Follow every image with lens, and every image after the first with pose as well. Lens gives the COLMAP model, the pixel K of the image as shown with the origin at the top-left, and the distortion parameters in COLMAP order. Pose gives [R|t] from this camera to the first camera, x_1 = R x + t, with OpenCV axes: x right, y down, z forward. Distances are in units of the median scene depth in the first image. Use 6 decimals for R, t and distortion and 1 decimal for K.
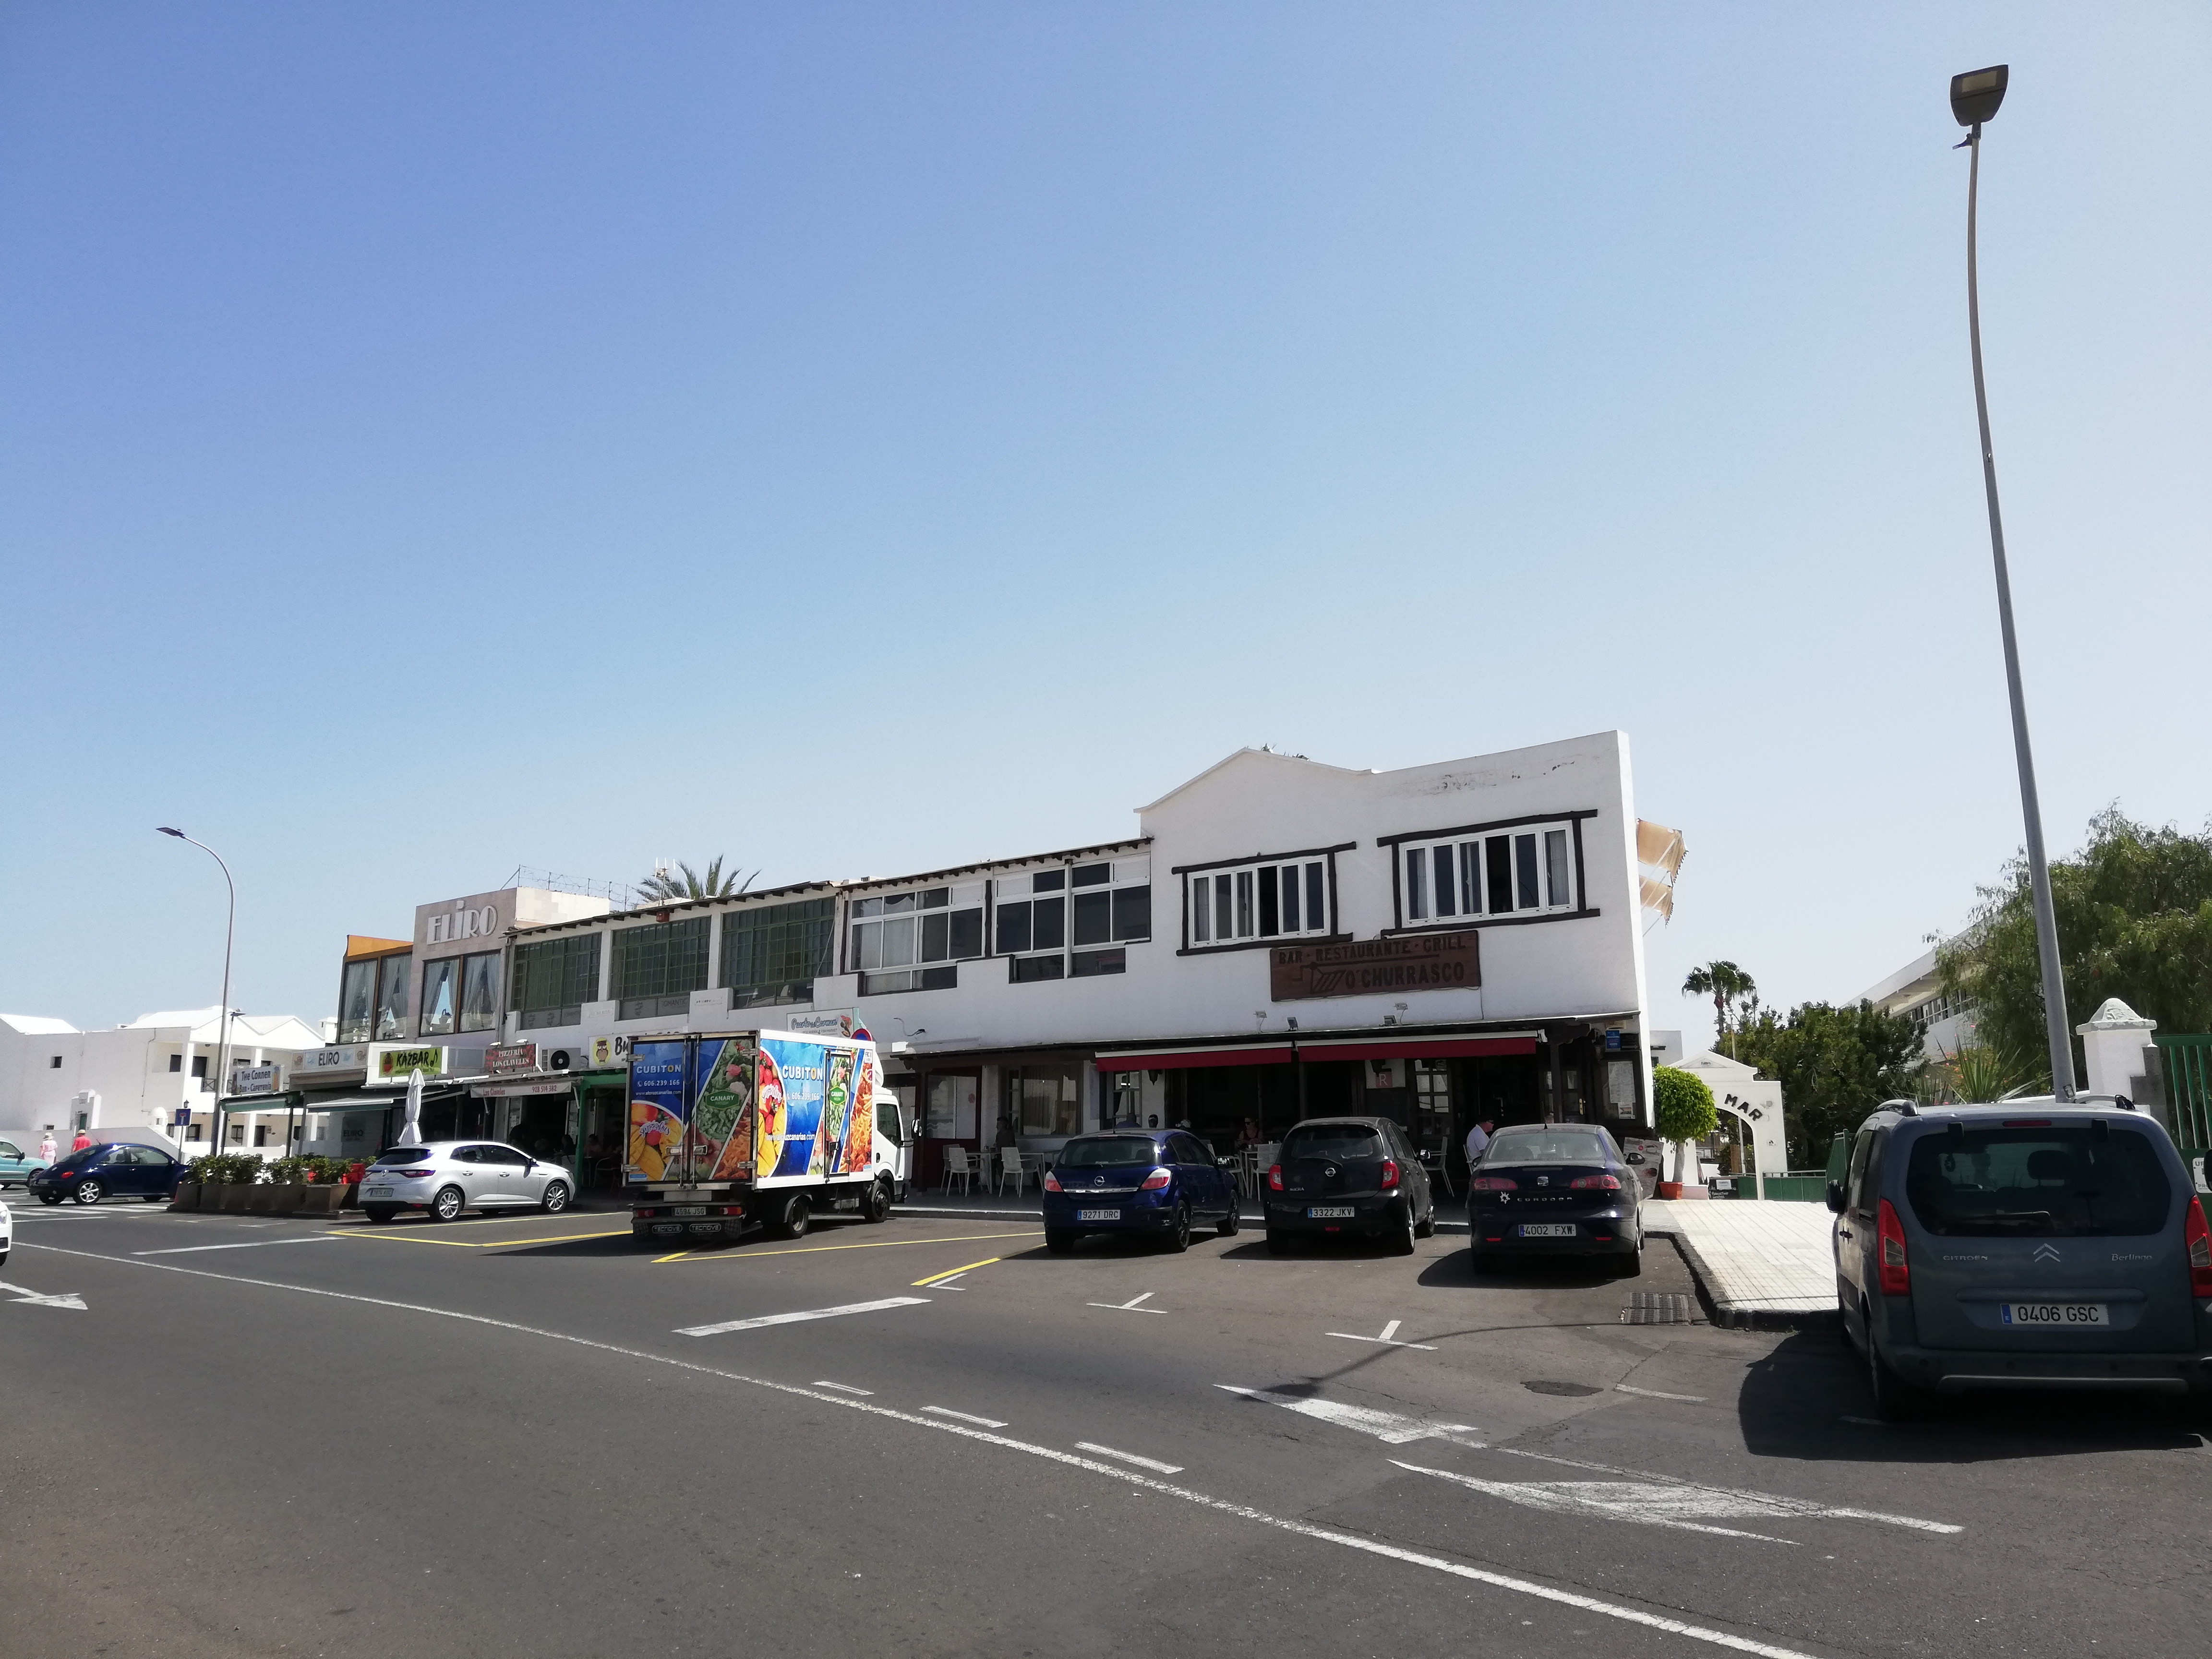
lens RADIAL K [[1662.8, 0, 1106.0], [0, 1662.8, 829.5], [0, 0, 1]] dist [0.081635, -0.133970]
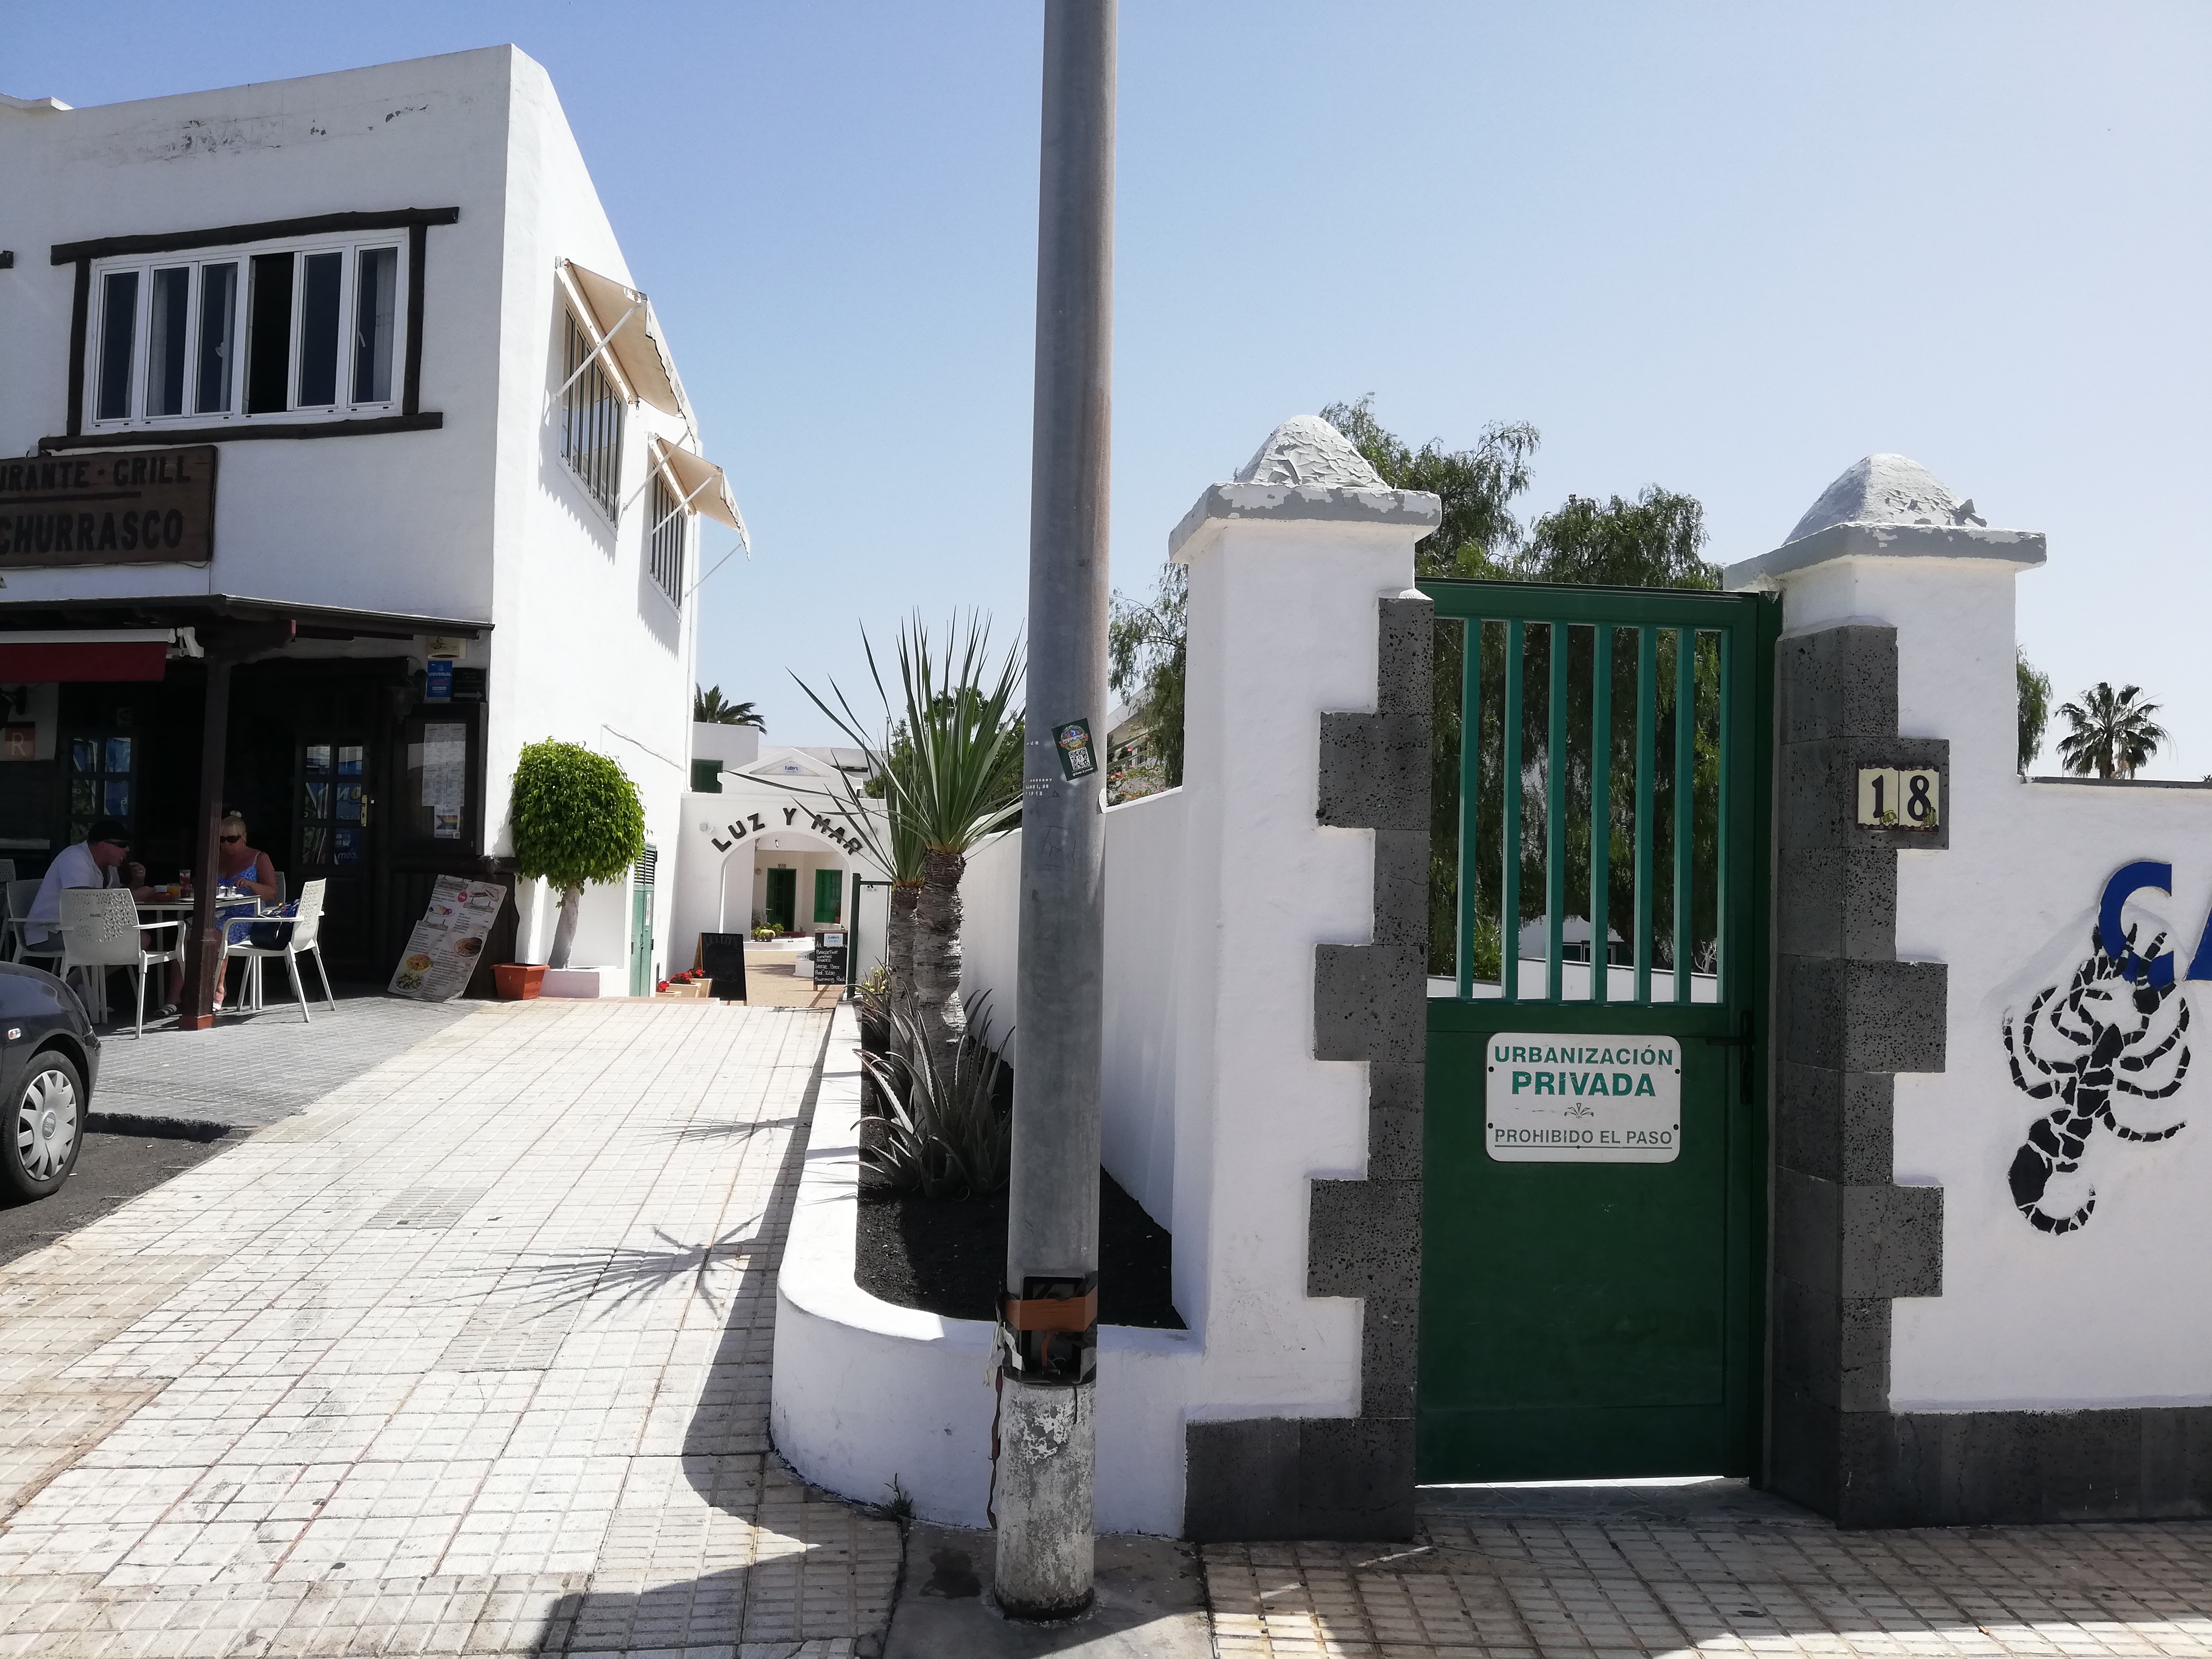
lens RADIAL K [[1662.8, 0, 1106.0], [0, 1662.8, 829.5], [0, 0, 1]] dist [0.081635, -0.133970]
pose [[0.917939, 0.044409, 0.394227, 0.268123], [-0.106752, 0.984712, 0.137643, 0.074107], [-0.382088, -0.168433, 0.908647, 0.435632]]
